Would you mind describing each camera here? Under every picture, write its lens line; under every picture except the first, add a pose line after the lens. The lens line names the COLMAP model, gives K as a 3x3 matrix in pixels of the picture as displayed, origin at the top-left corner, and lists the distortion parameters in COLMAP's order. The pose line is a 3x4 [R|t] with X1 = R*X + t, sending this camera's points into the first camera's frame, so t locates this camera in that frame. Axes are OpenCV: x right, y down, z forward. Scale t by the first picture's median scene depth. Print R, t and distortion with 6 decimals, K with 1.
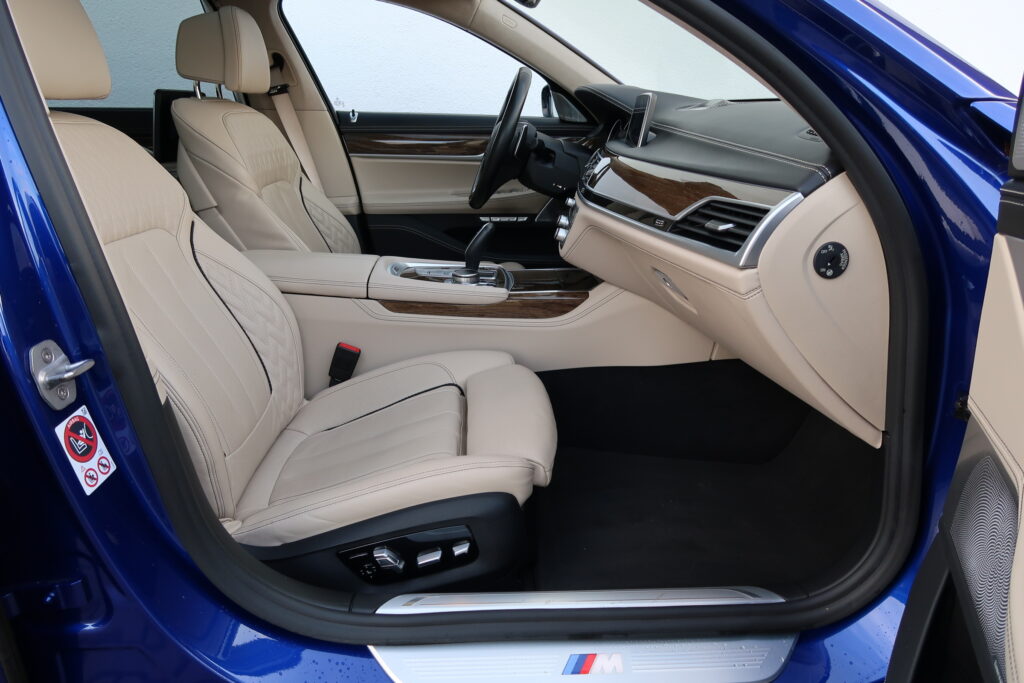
lens RADIAL K [[702.7, 0, 511.7], [0, 702.7, 340.7], [0, 0, 1]] dist [-0.027824, 0.006602]
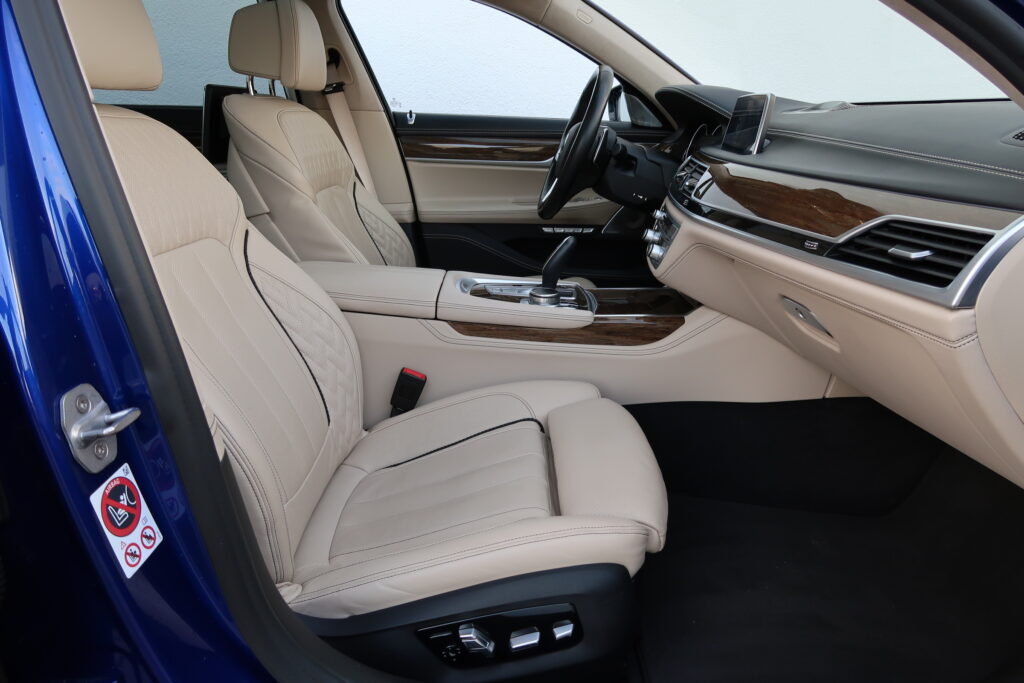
lens RADIAL K [[702.7, 0, 513.6], [0, 702.7, 341.0], [0, 0, 1]] dist [-0.027824, 0.006602]
pose [[0.999153, 0.022452, -0.034482, -0.083303], [-0.022767, 0.999702, -0.008759, -0.029581], [0.034275, 0.009537, 0.999367, 0.122679]]
